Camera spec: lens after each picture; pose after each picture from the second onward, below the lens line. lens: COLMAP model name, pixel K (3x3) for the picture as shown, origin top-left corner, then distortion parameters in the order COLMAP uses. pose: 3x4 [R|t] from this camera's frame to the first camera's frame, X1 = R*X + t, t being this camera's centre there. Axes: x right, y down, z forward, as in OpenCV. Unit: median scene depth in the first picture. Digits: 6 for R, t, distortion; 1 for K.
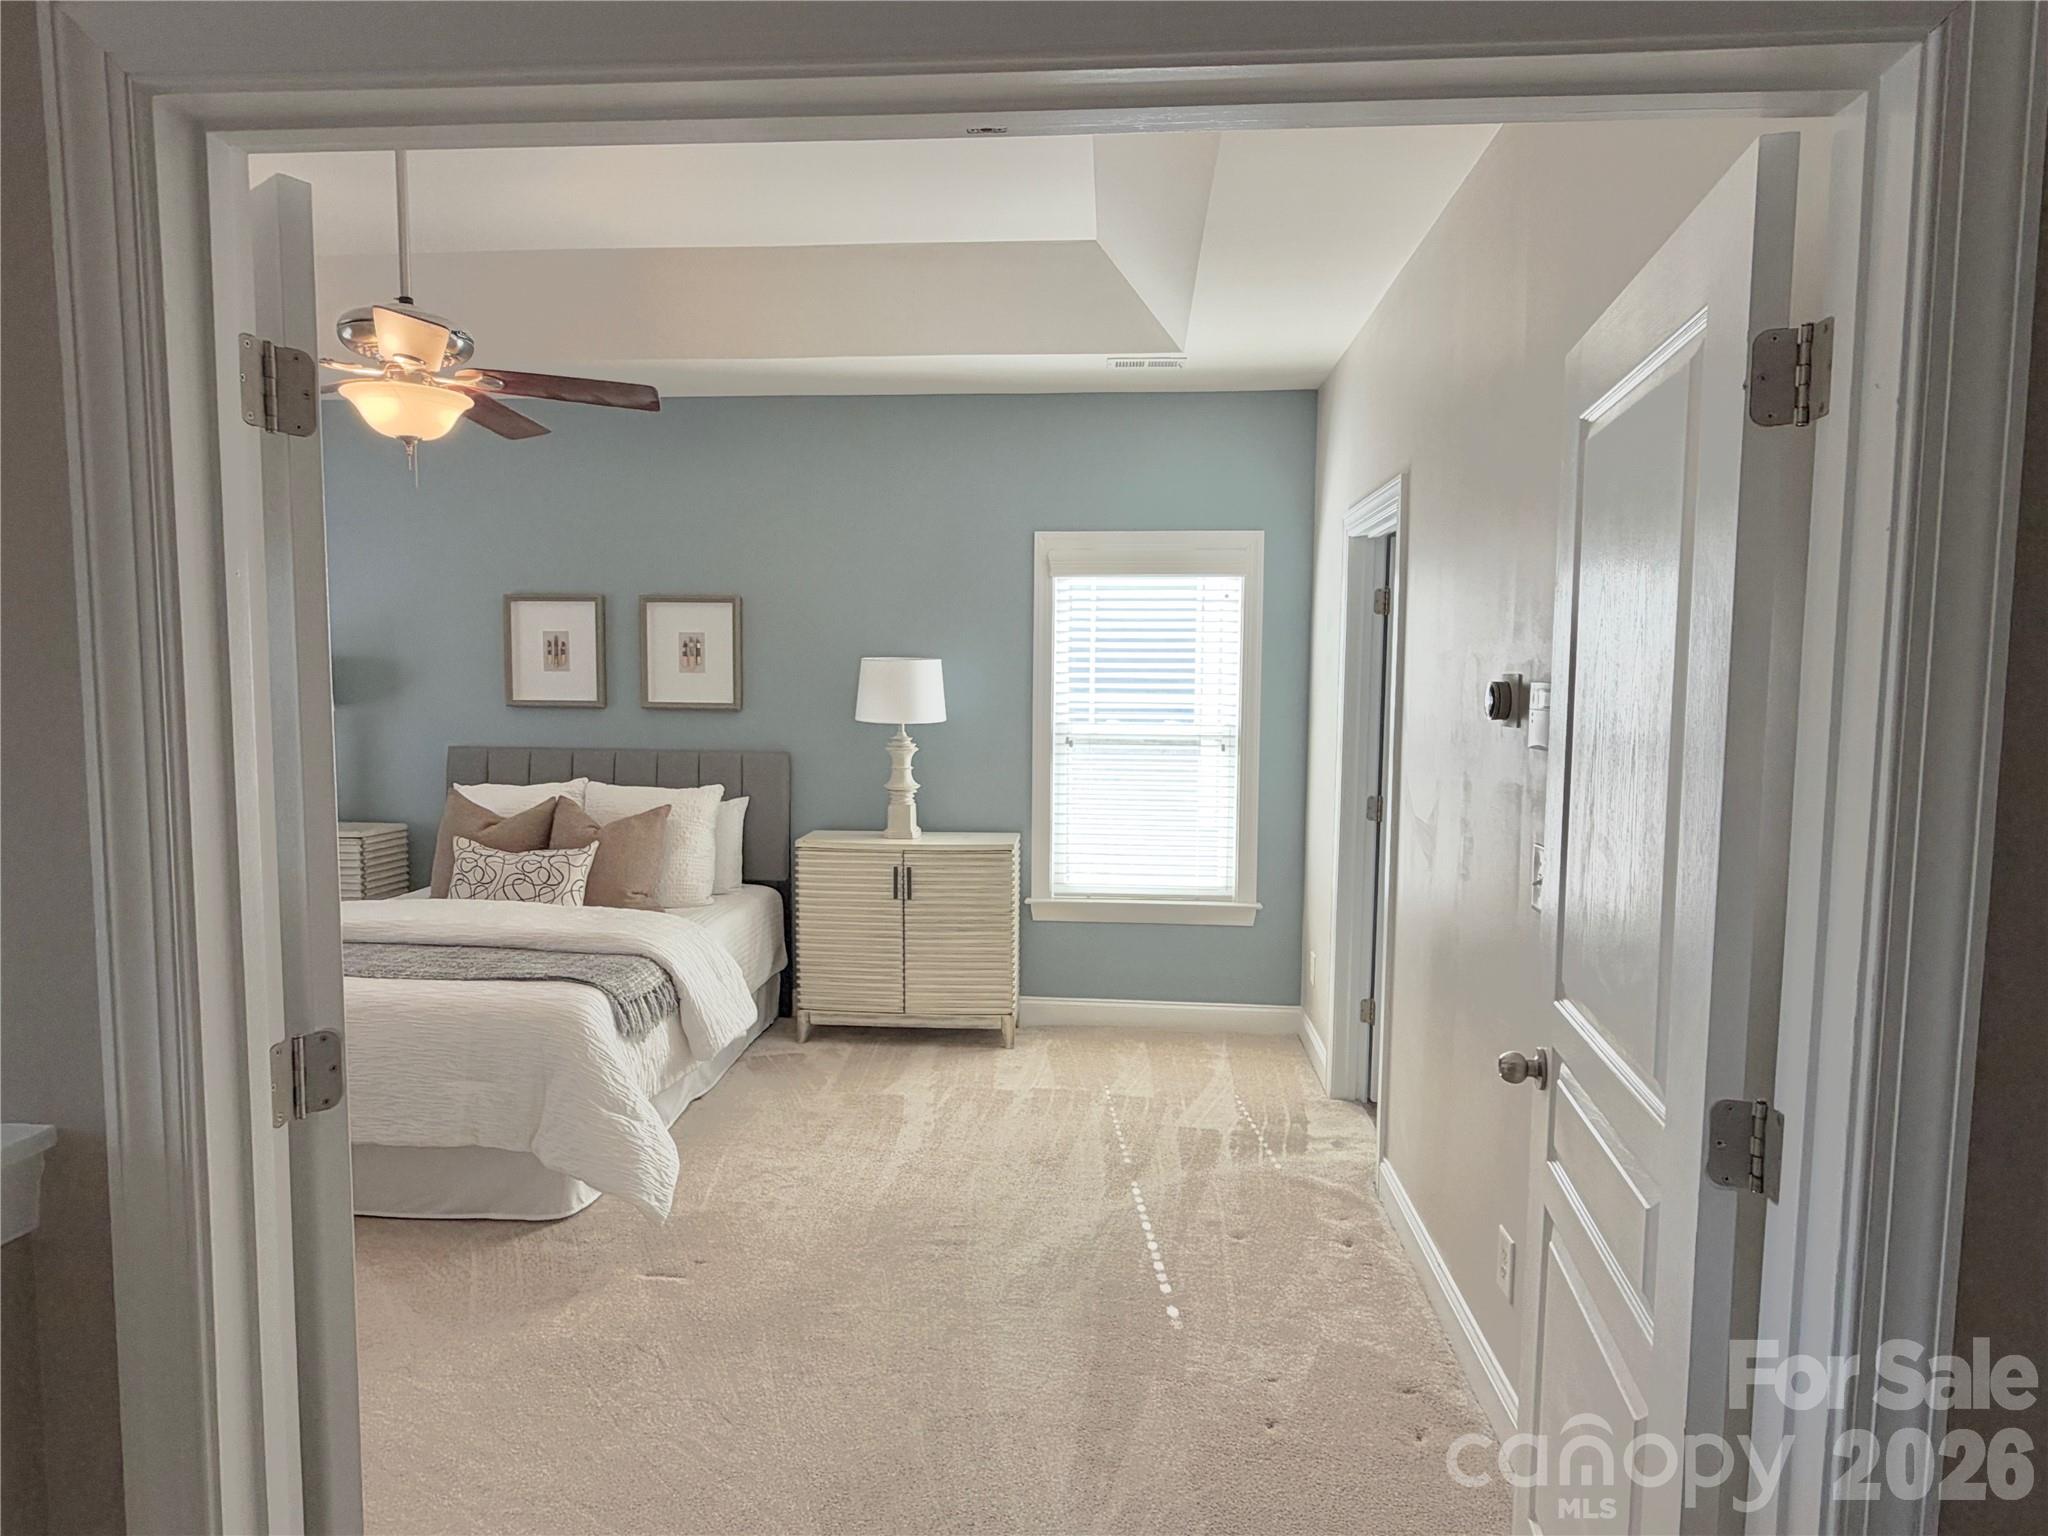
lens RADIAL K [[1186.3, 0, 1028.3], [0, 1186.3, 776.1], [0, 0, 1]] dist [0.006151, 0.000393]
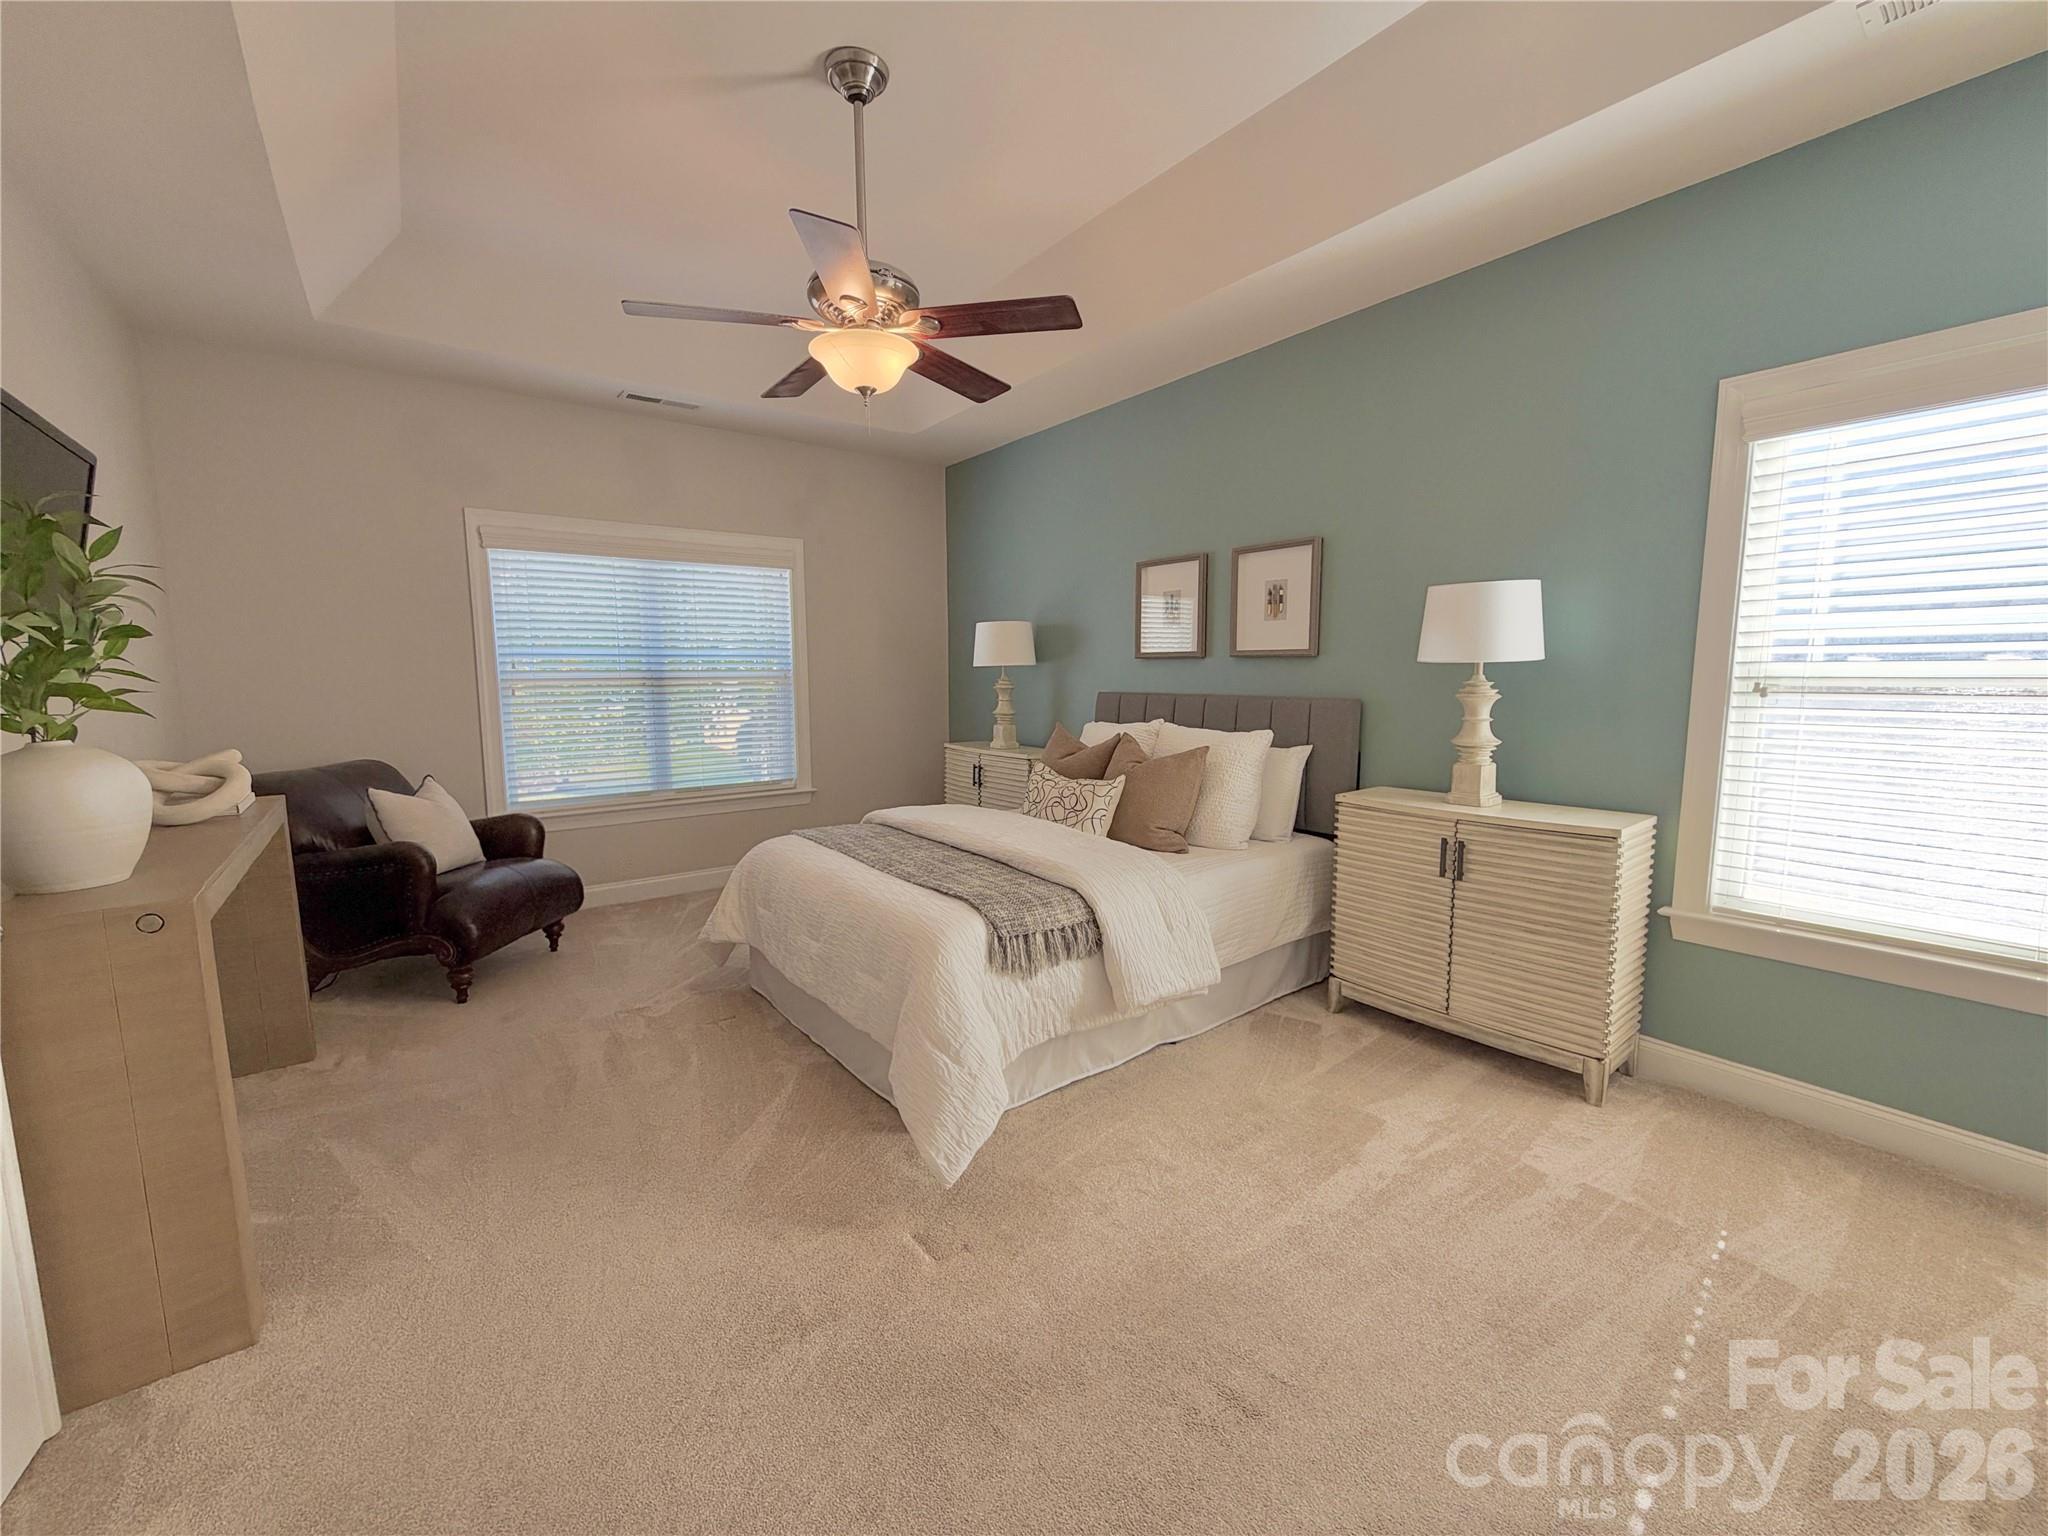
lens RADIAL K [[817.8, 0, 1017.5], [0, 817.8, 771.1], [0, 0, 1]] dist [-0.003885, 0.000164]
pose [[0.658317, 0.077421, -0.748749, 0.111746], [-0.048579, 0.996993, 0.060377, 0.010458], [0.751172, -0.003374, 0.660098, 0.399210]]
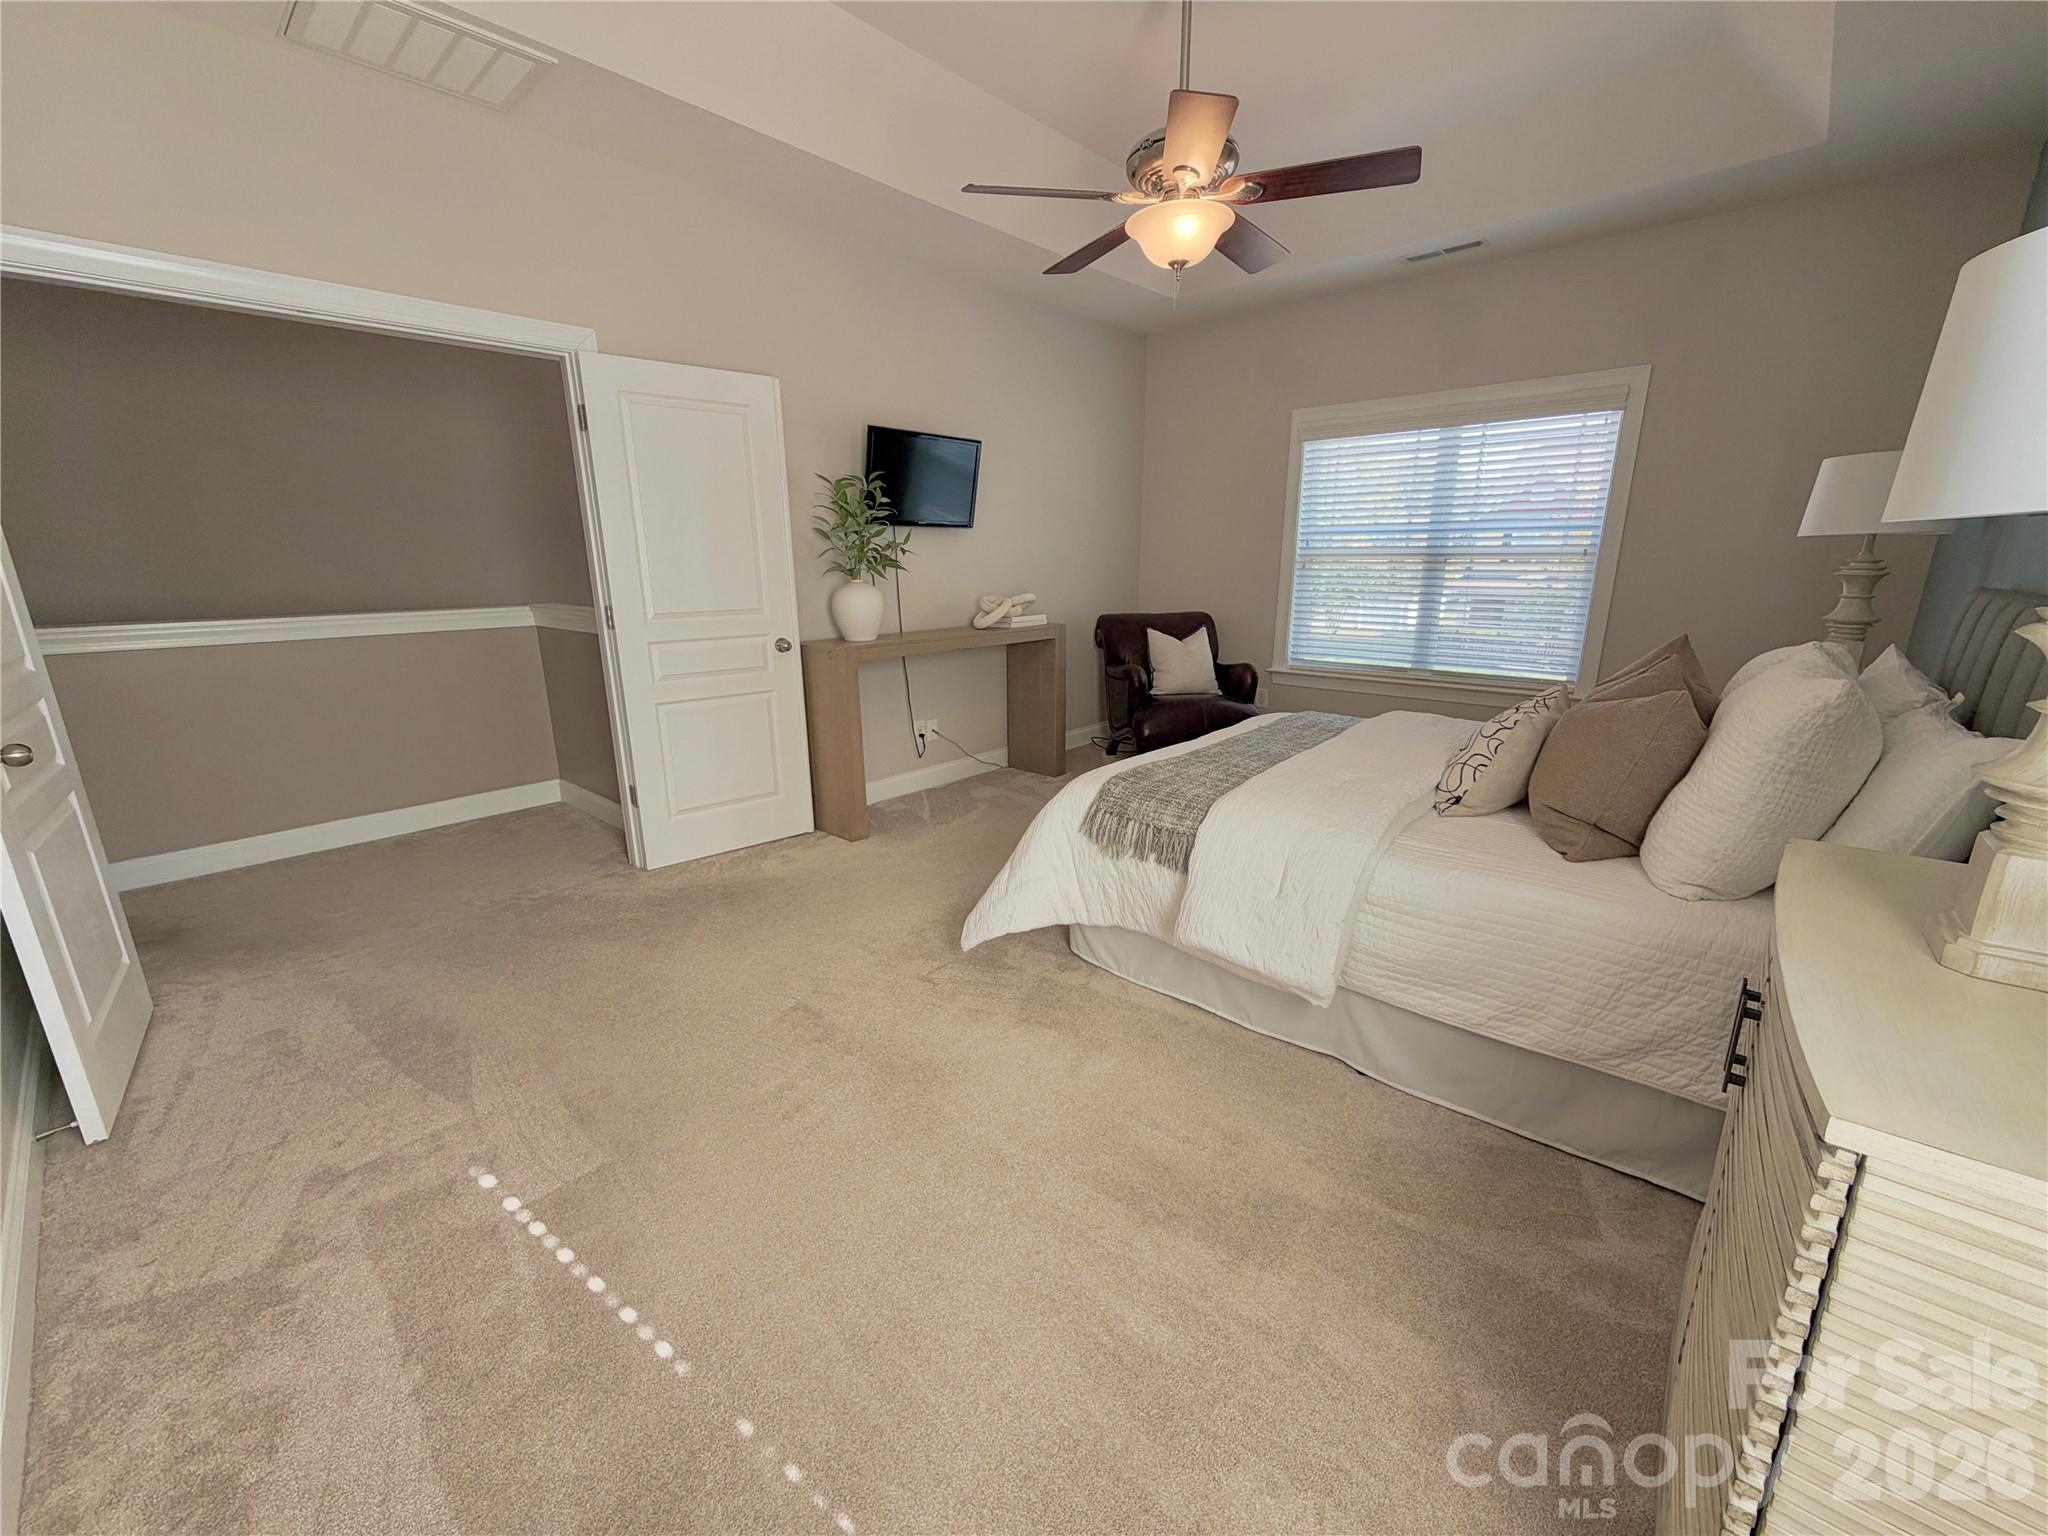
lens RADIAL K [[817.8, 0, 1031.3], [0, 817.8, 765.2], [0, 0, 1]] dist [-0.003885, 0.000164]
pose [[-0.606586, 0.193528, -0.771103, 0.164646], [-0.060031, 0.956001, 0.287156, -0.030882], [0.792748, 0.220475, -0.568279, 0.951423]]
